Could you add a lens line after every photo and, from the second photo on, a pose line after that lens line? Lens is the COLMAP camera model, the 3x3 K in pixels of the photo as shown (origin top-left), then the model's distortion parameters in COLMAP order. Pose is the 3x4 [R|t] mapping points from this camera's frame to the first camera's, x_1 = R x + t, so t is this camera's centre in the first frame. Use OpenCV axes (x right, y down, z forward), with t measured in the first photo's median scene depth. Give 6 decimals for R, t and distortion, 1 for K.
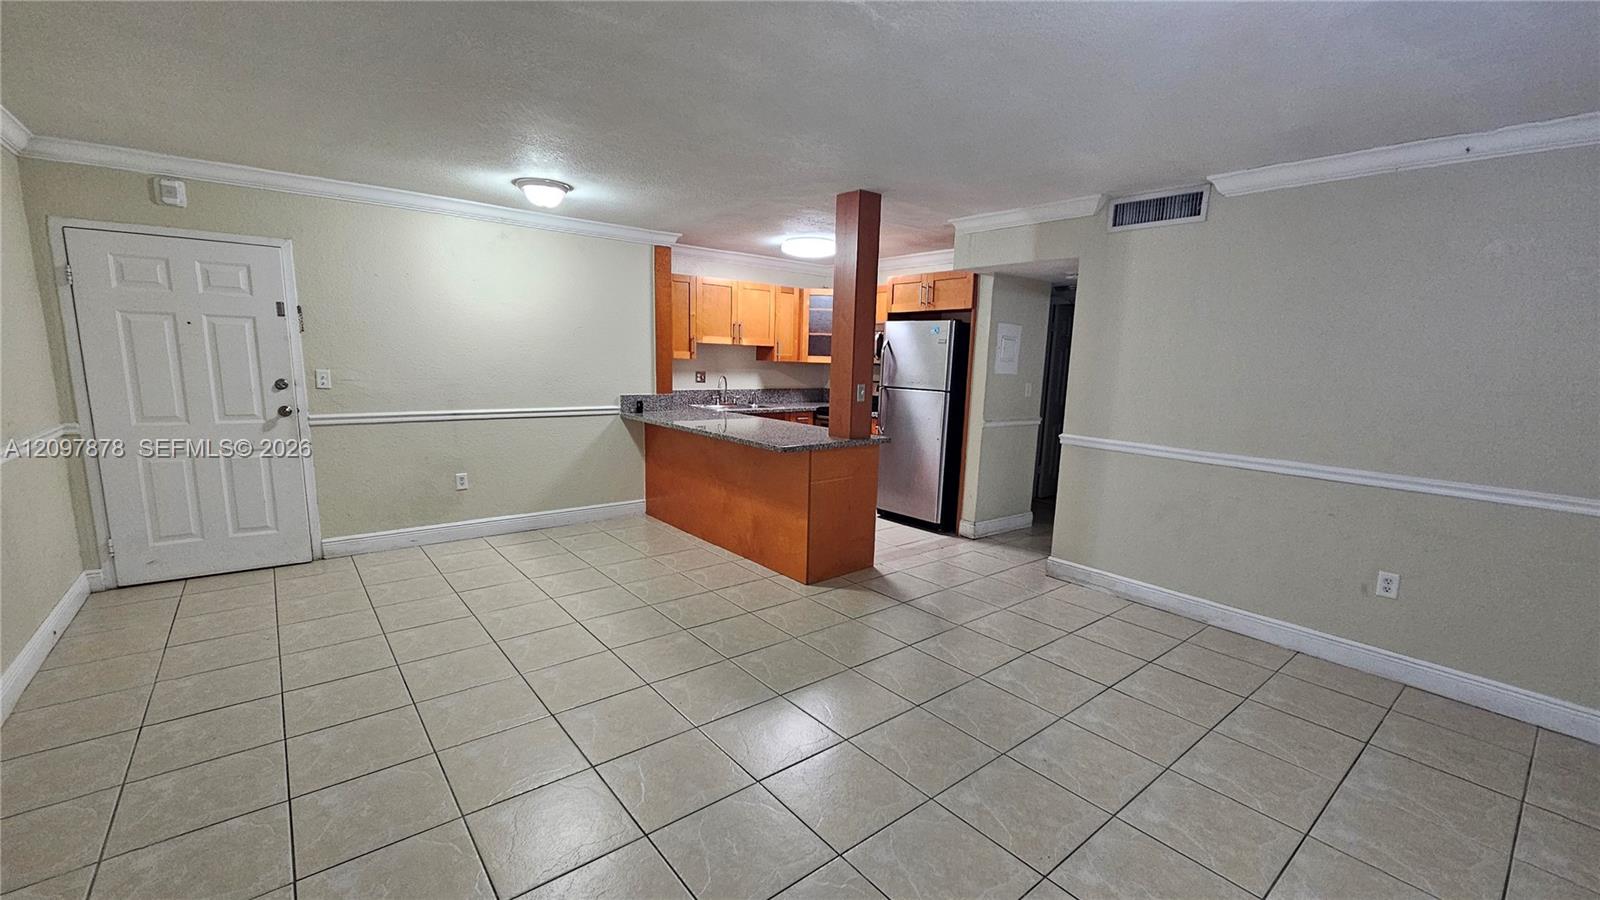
lens RADIAL K [[639.4, 0, 803.2], [0, 639.4, 455.2], [0, 0, 1]] dist [-0.003451, -0.000072]
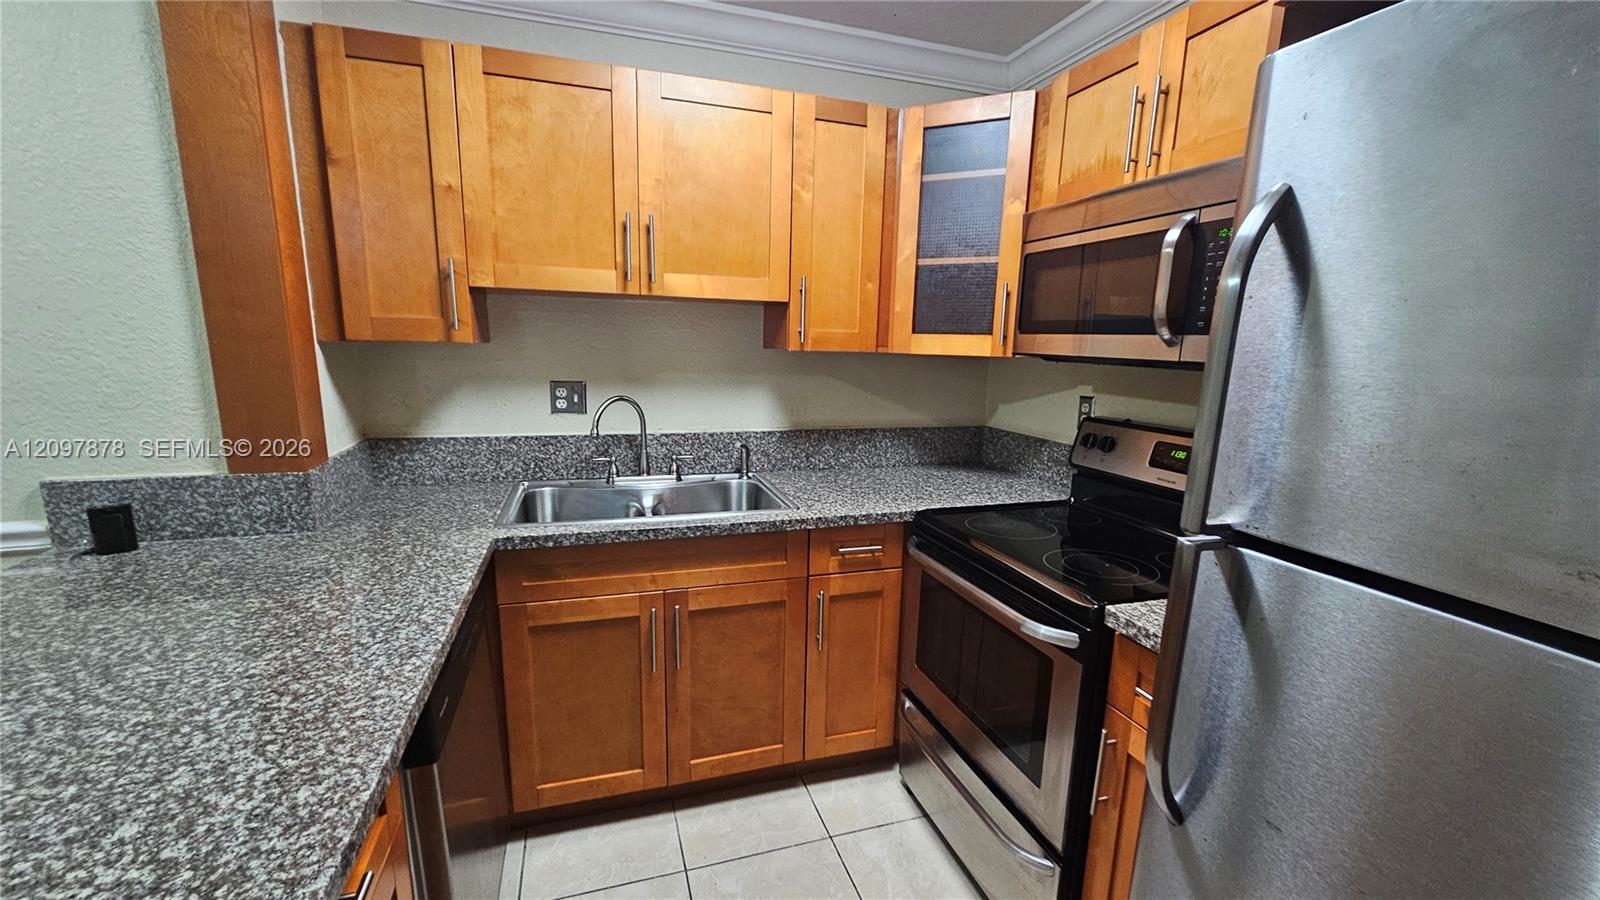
lens RADIAL K [[639.4, 0, 792.4], [0, 639.4, 459.7], [0, 0, 1]] dist [-0.003451, -0.000072]
pose [[0.934558, 0.061208, -0.350506, 0.067791], [-0.054396, 0.998091, 0.029257, -0.102456], [0.351628, -0.008276, 0.936103, 0.704287]]
